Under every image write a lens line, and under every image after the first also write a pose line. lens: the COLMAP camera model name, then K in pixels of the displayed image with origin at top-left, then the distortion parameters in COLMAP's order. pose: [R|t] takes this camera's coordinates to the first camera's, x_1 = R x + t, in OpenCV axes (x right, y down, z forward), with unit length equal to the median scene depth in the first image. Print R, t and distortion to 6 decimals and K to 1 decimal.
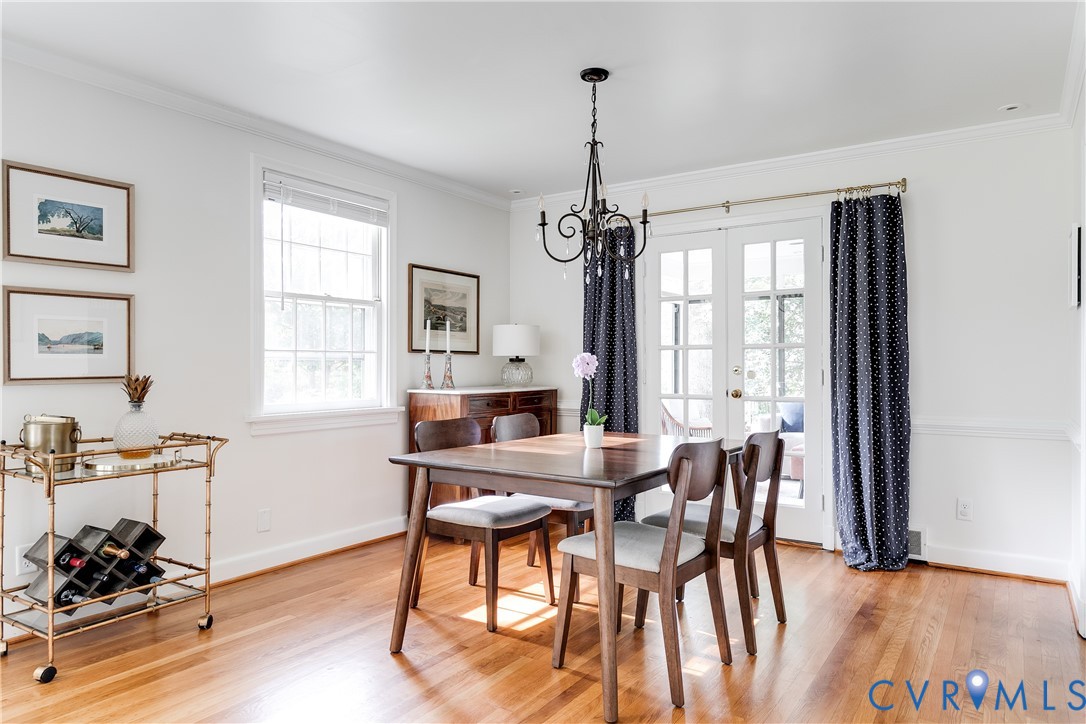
lens RADIAL K [[692.5, 0, 546.1], [0, 692.5, 364.3], [0, 0, 1]] dist [0.001816, -0.000955]
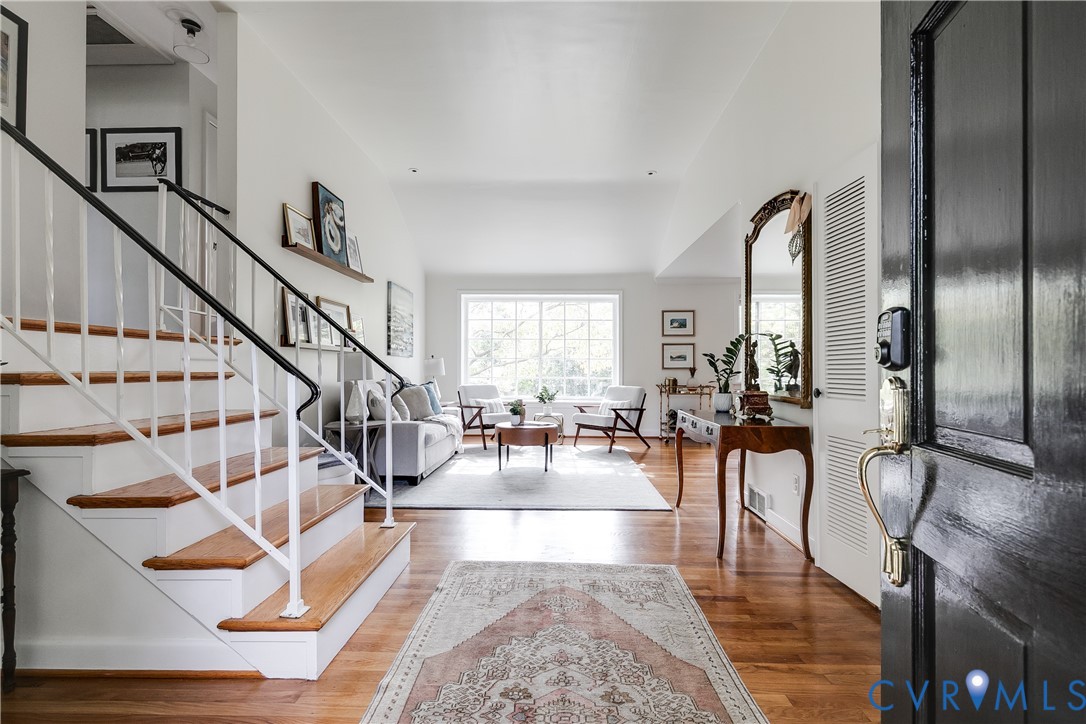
lens RADIAL K [[495.9, 0, 549.3], [0, 495.9, 365.1], [0, 0, 1]] dist [0.007925, -0.001223]
pose [[0.538113, -0.005936, -0.842852, 1.070119], [-0.003943, 0.999947, -0.009559, 0.031093], [0.842864, 0.008467, 0.538060, -0.897991]]
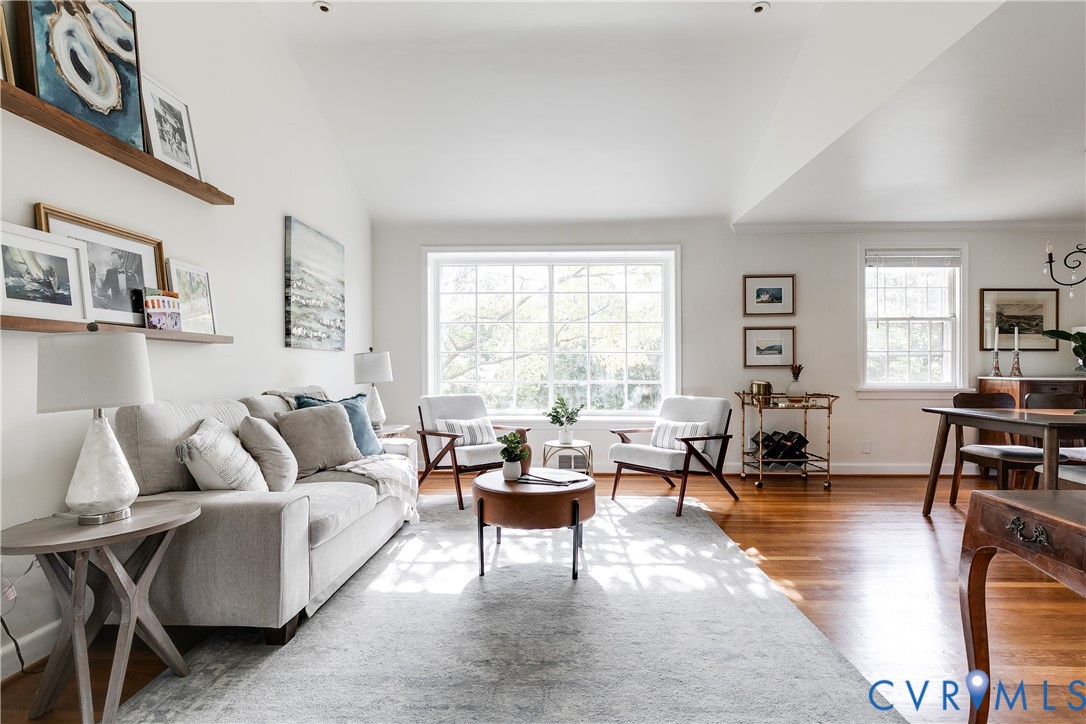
lens RADIAL K [[533.0, 0, 547.1], [0, 533.0, 366.0], [0, 0, 1]] dist [-0.001216, 0.000295]
pose [[0.532255, -0.000575, -0.846584, 0.386982], [0.001775, 0.999998, 0.000437, 0.018429], [0.846582, -0.001735, 0.532255, -0.519032]]
